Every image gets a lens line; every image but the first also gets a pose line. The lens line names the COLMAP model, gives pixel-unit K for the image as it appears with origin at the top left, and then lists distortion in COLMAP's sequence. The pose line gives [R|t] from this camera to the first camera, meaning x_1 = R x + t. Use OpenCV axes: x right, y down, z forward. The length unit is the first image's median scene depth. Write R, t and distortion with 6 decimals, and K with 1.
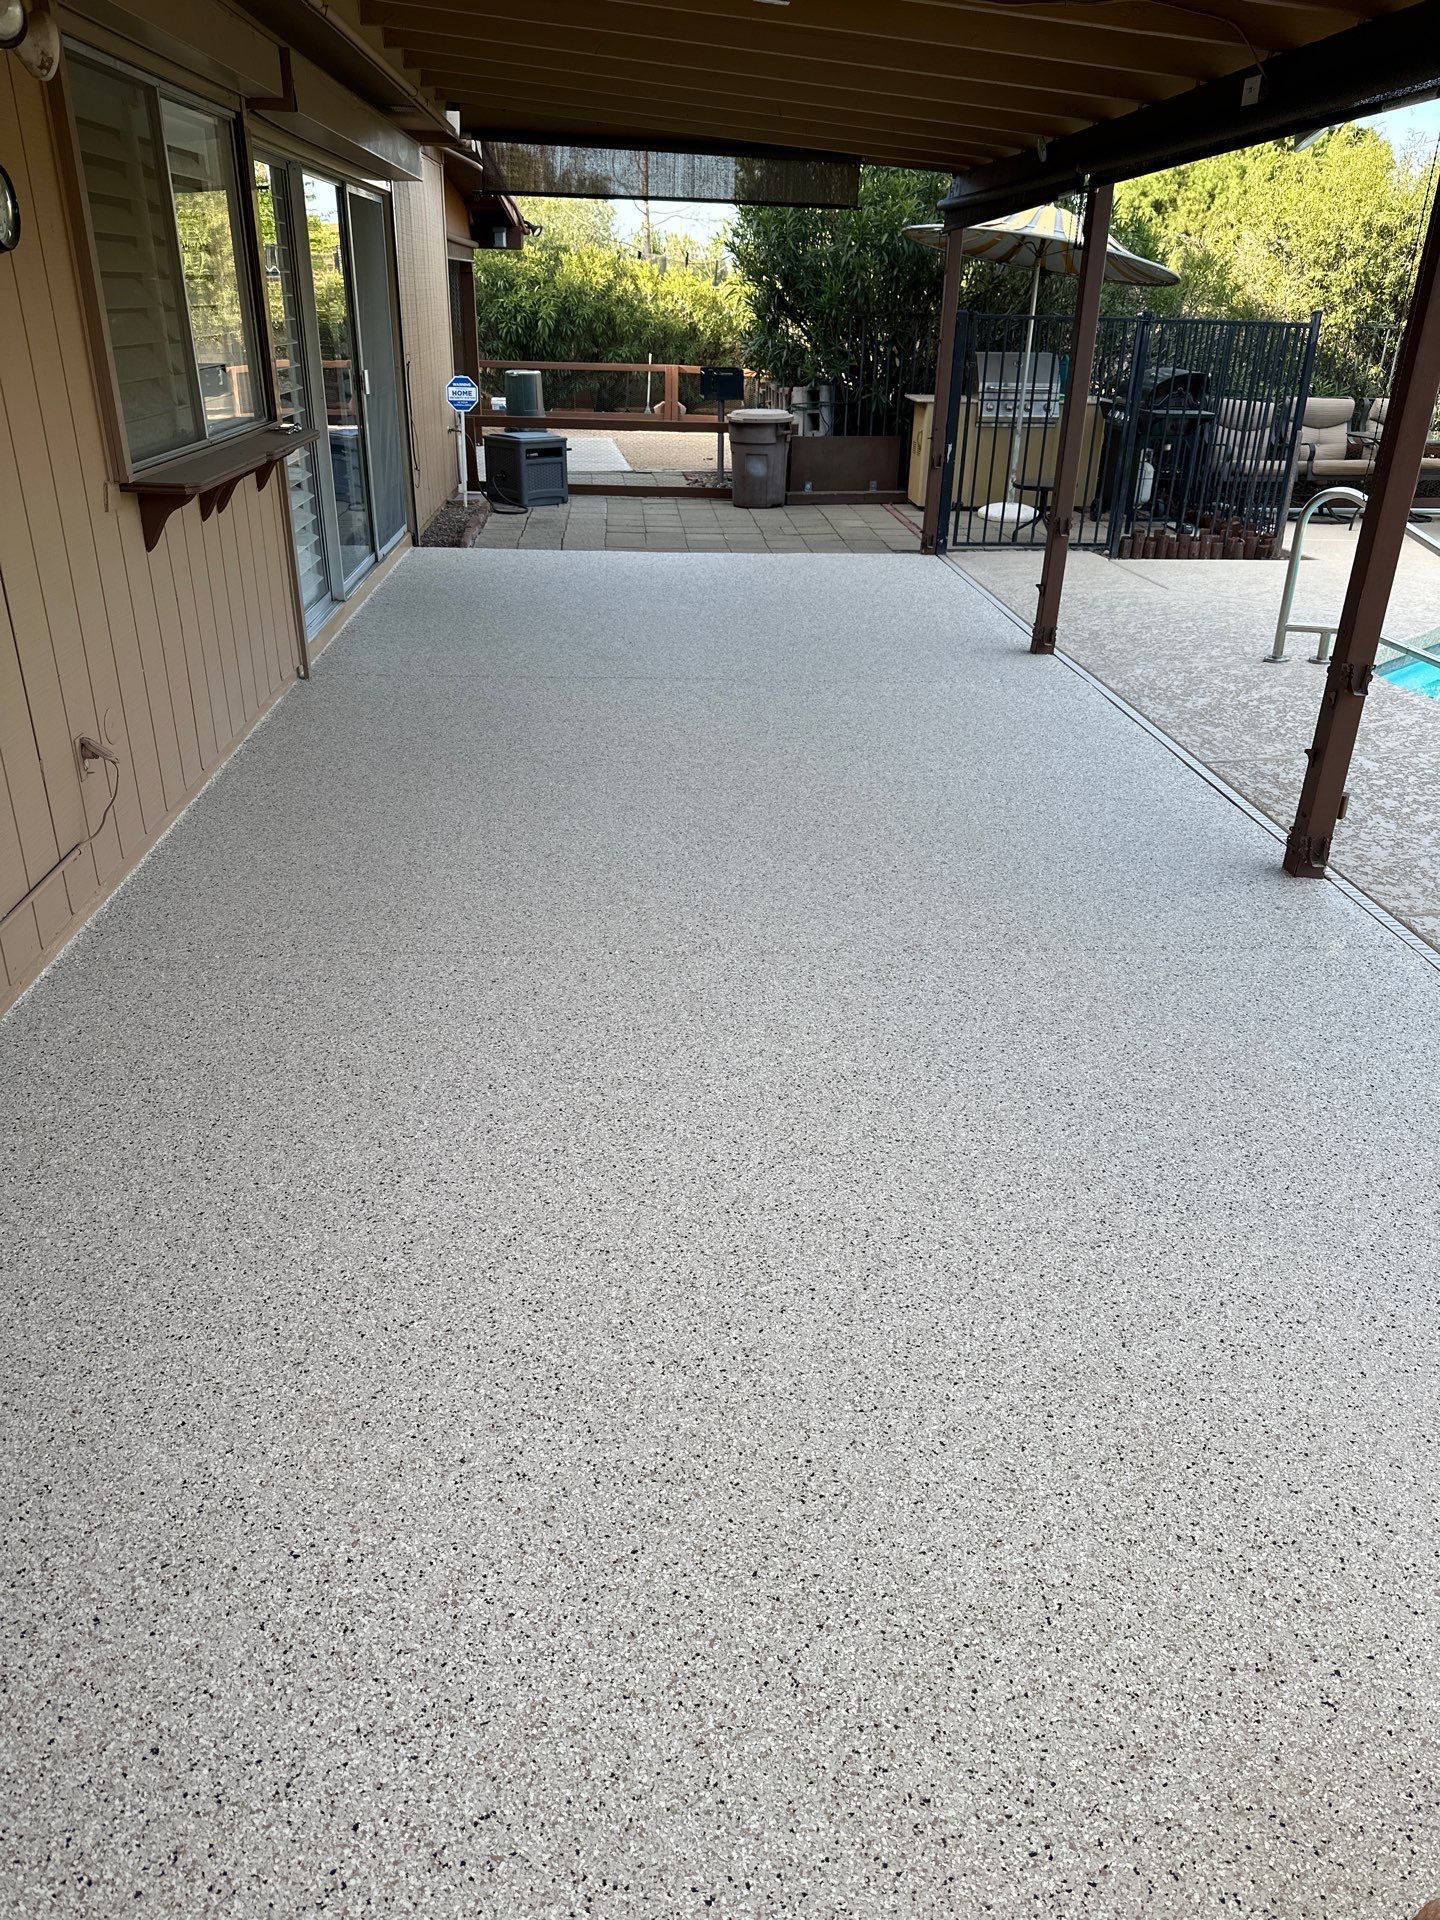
lens RADIAL K [[1366.2, 0, 720.0], [0, 1366.2, 960.0], [0, 0, 1]] dist [0.029305, -0.043147]
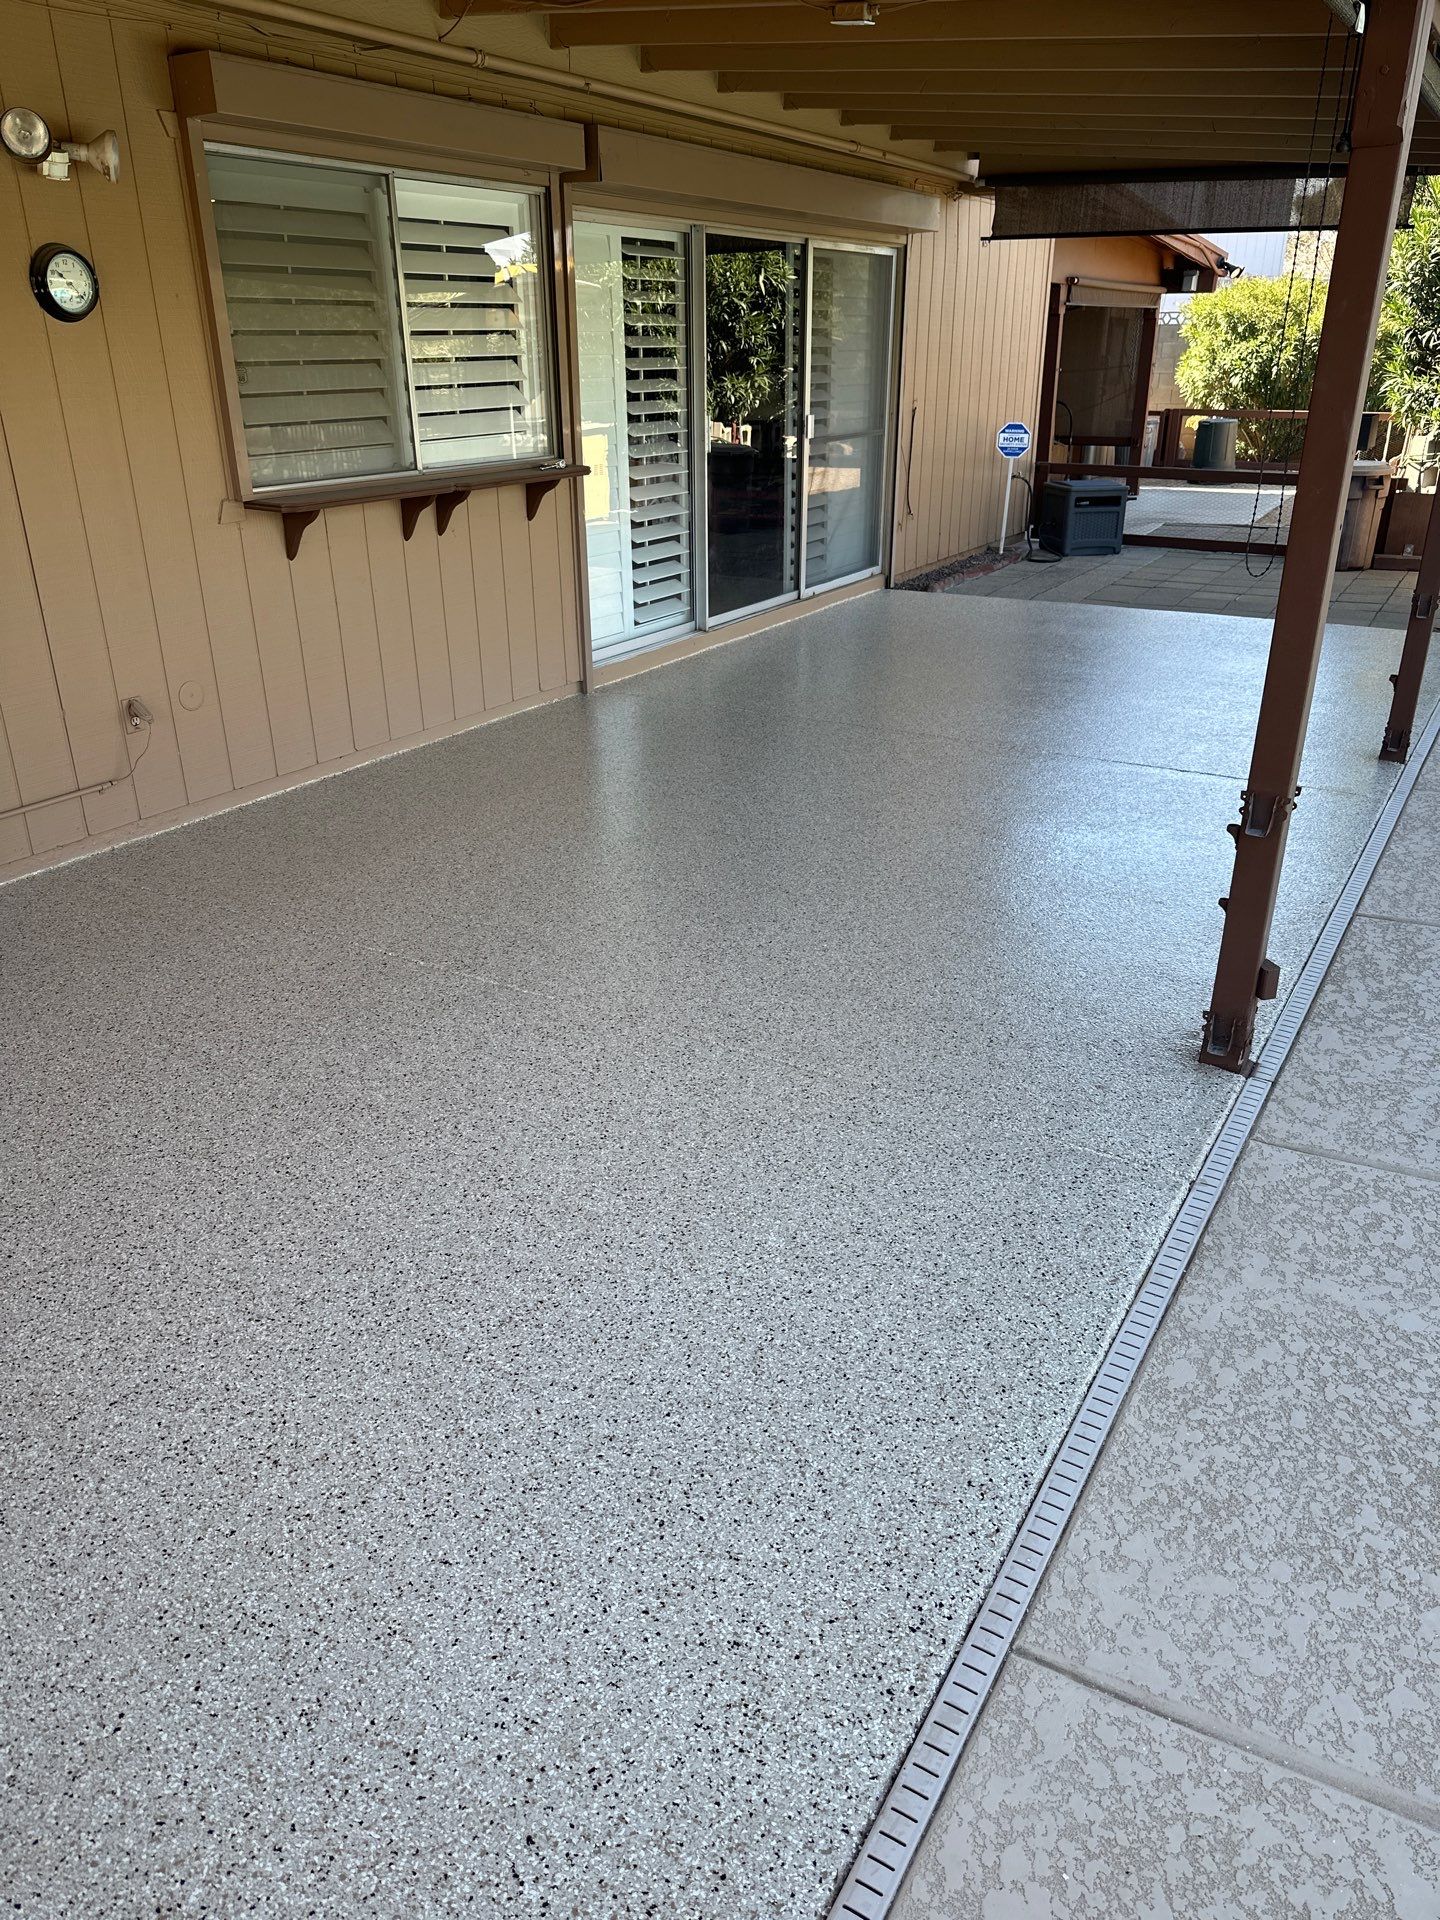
lens RADIAL K [[1366.2, 0, 720.0], [0, 1366.2, 960.0], [0, 0, 1]] dist [0.029305, -0.043147]
pose [[0.820580, 0.208653, -0.532083, 0.268815], [-0.225871, 0.973583, 0.033444, -0.036653], [0.525005, 0.092739, 0.846032, 0.095980]]
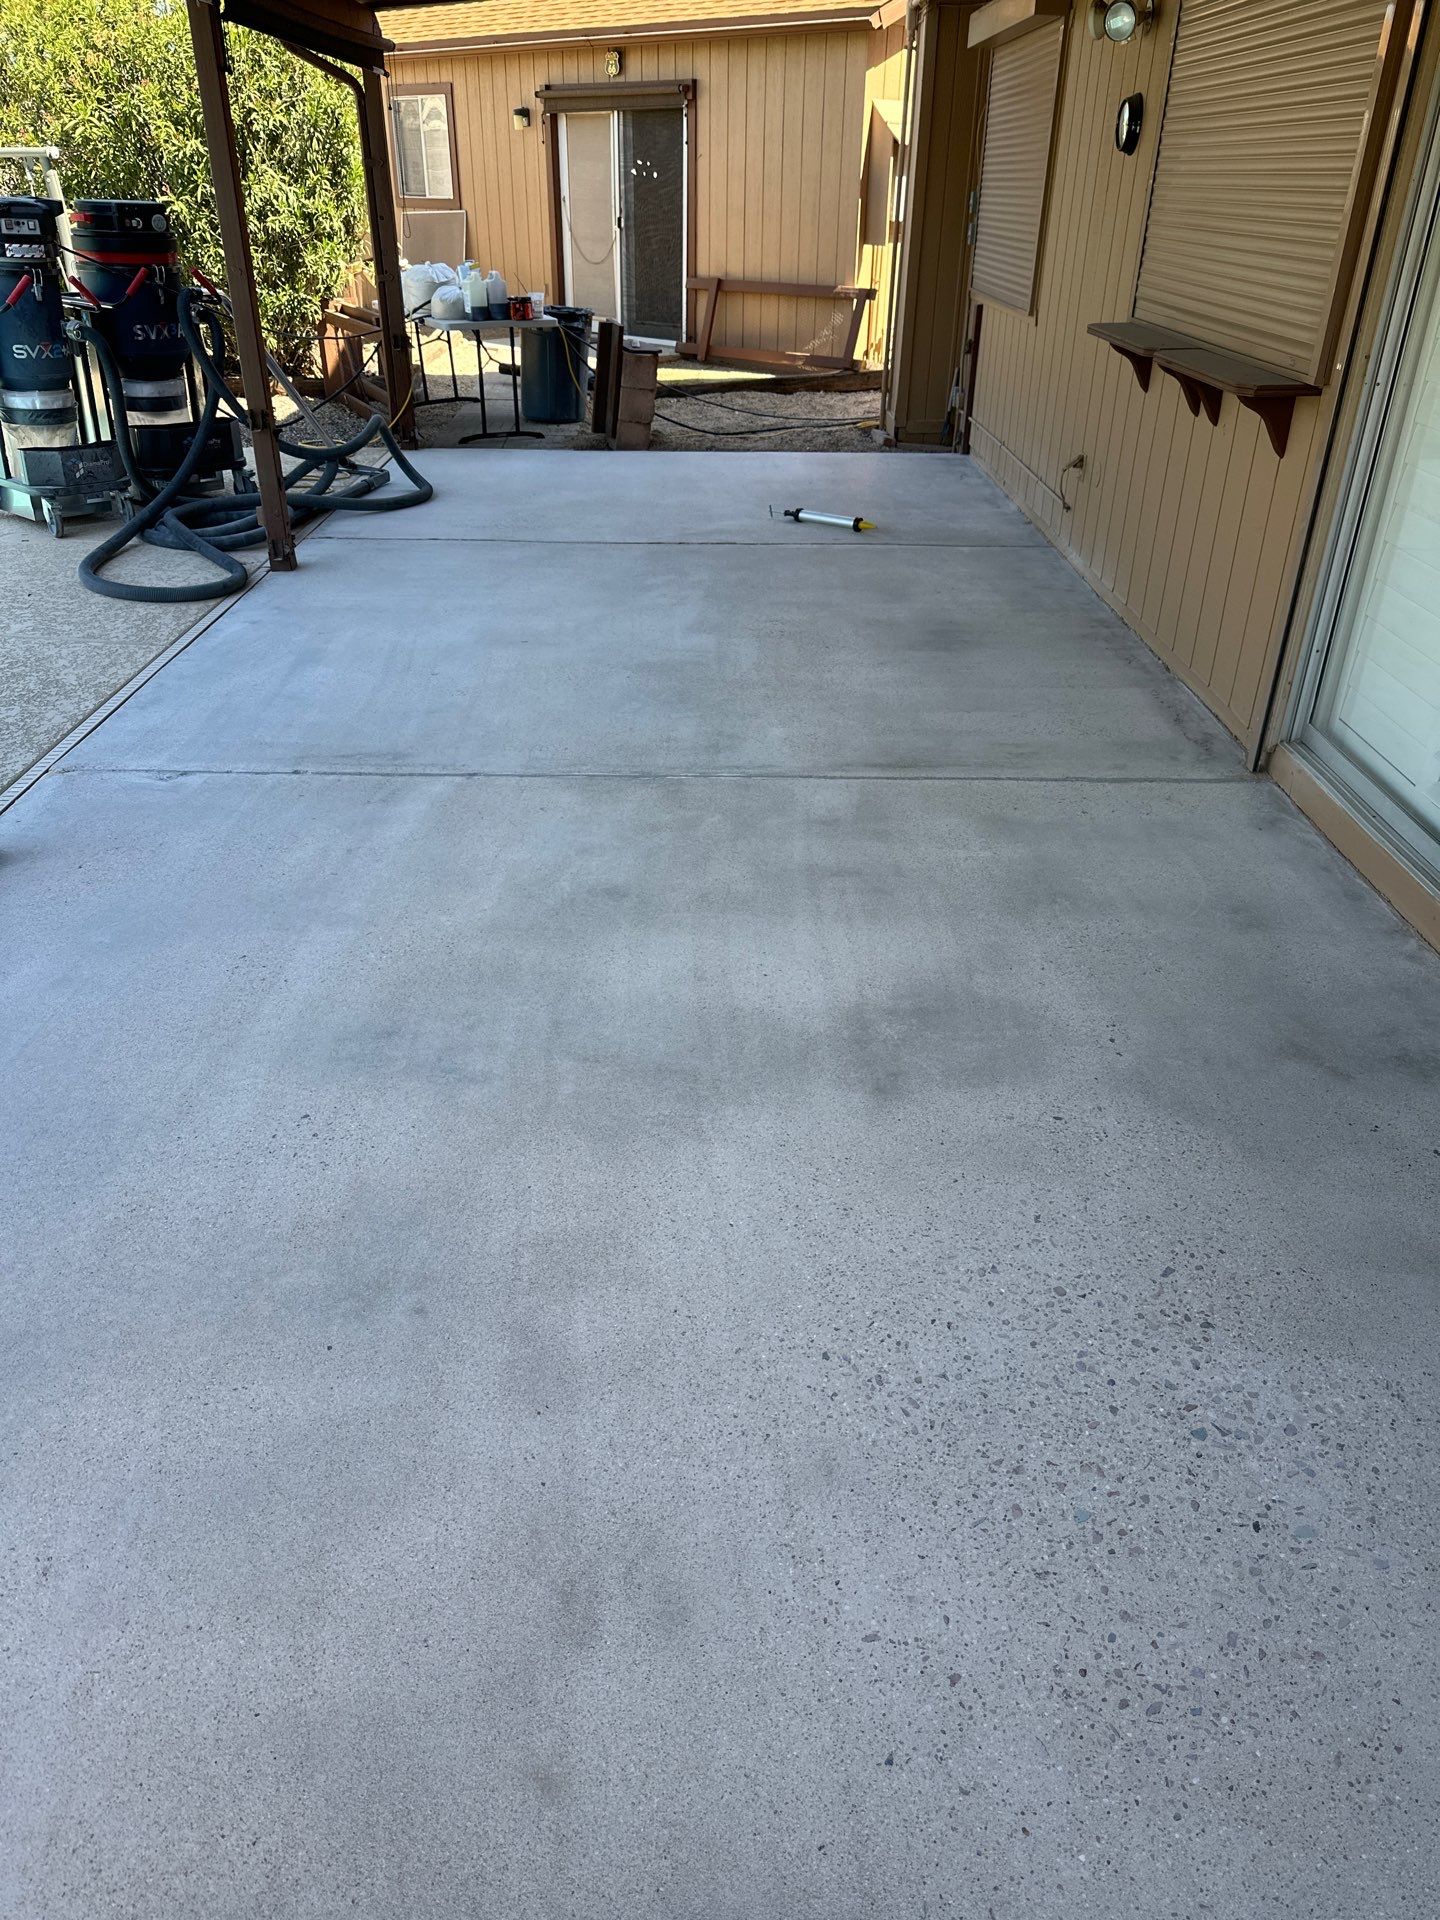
lens RADIAL K [[1360.1, 0, 719.8], [0, 1360.1, 970.7], [0, 0, 1]] dist [0.031717, -0.049809]
pose [[-0.997887, -0.056632, 0.031852, -0.044212], [-0.005195, 0.558195, 0.829694, -0.462109], [-0.064767, 0.827775, -0.557310, 0.963053]]
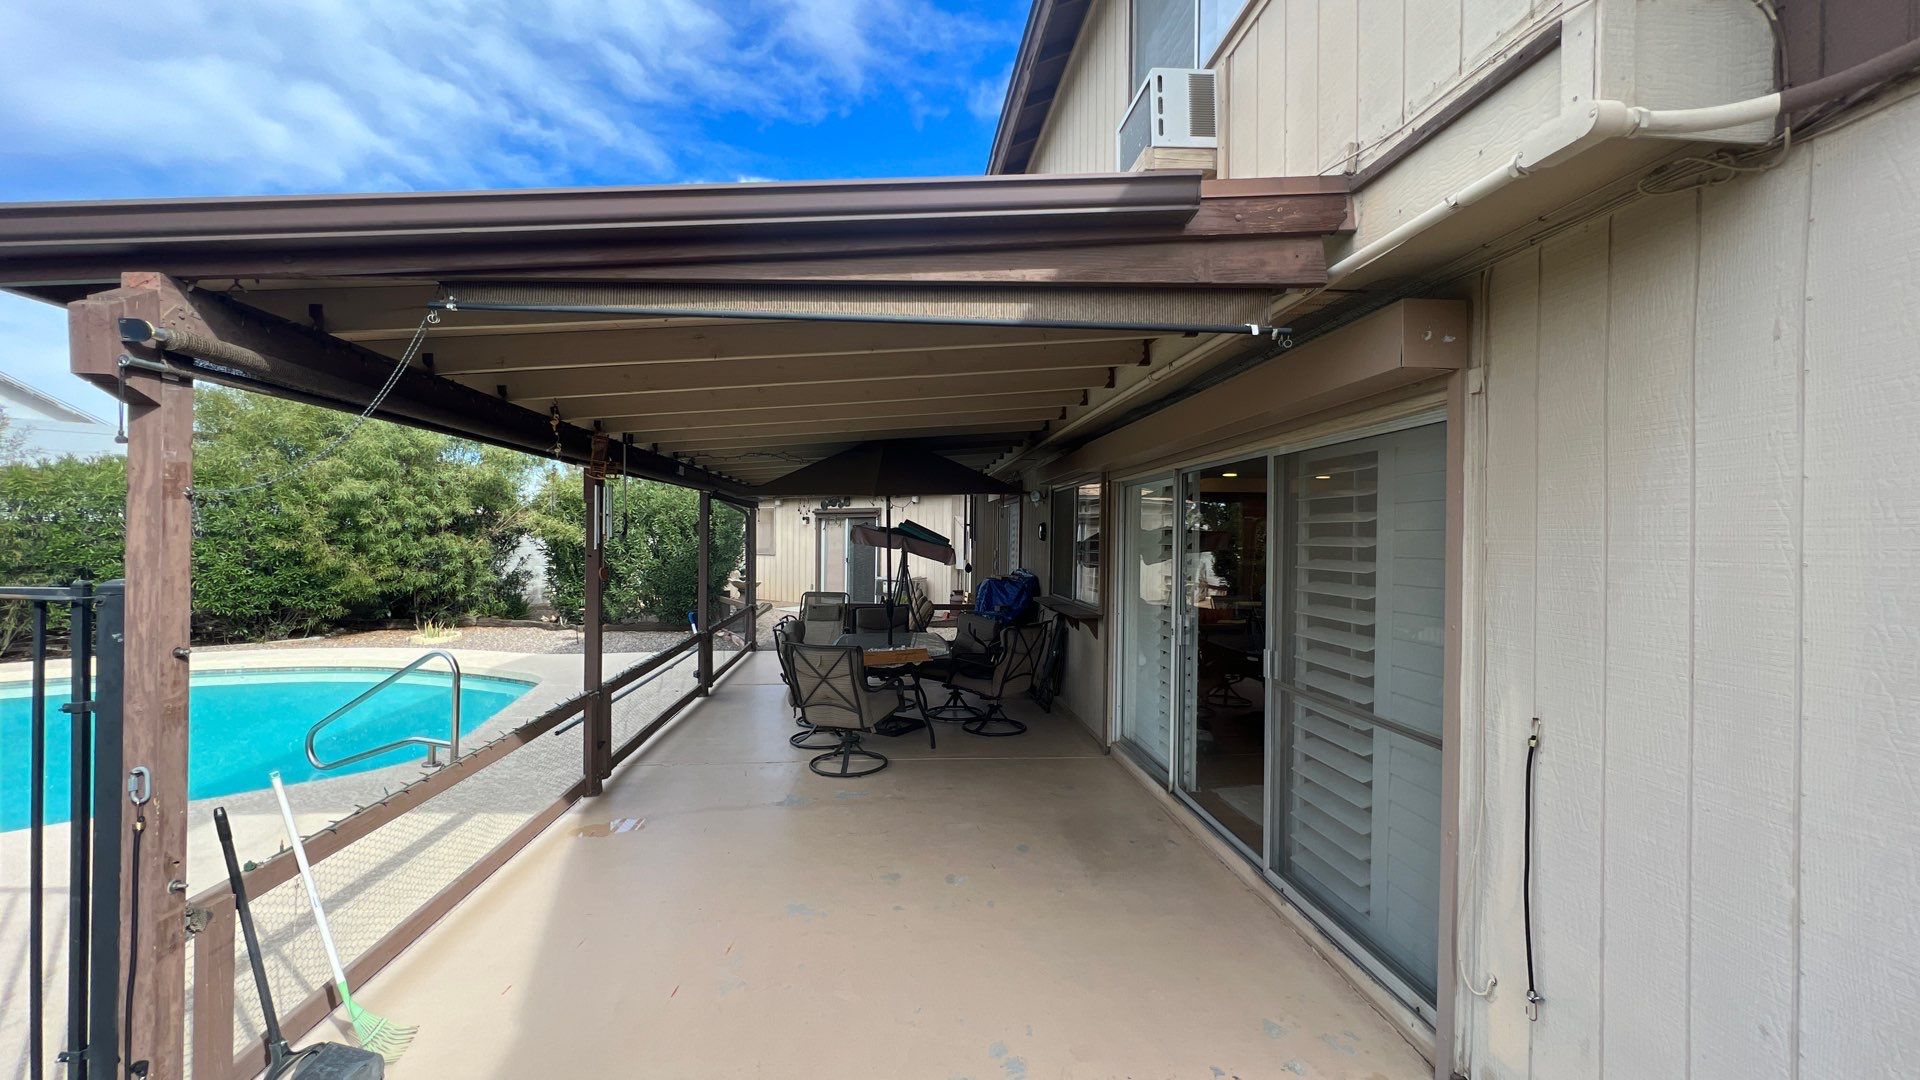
lens RADIAL K [[793.5, 0, 960.0], [0, 793.5, 540.0], [0, 0, 1]] dist [-0.000102, -0.000005]
pose [[-0.998896, -0.033763, -0.032662, -0.052938], [-0.044695, 0.897091, 0.439578, -0.574188], [0.014459, 0.440553, -0.897610, 1.159562]]
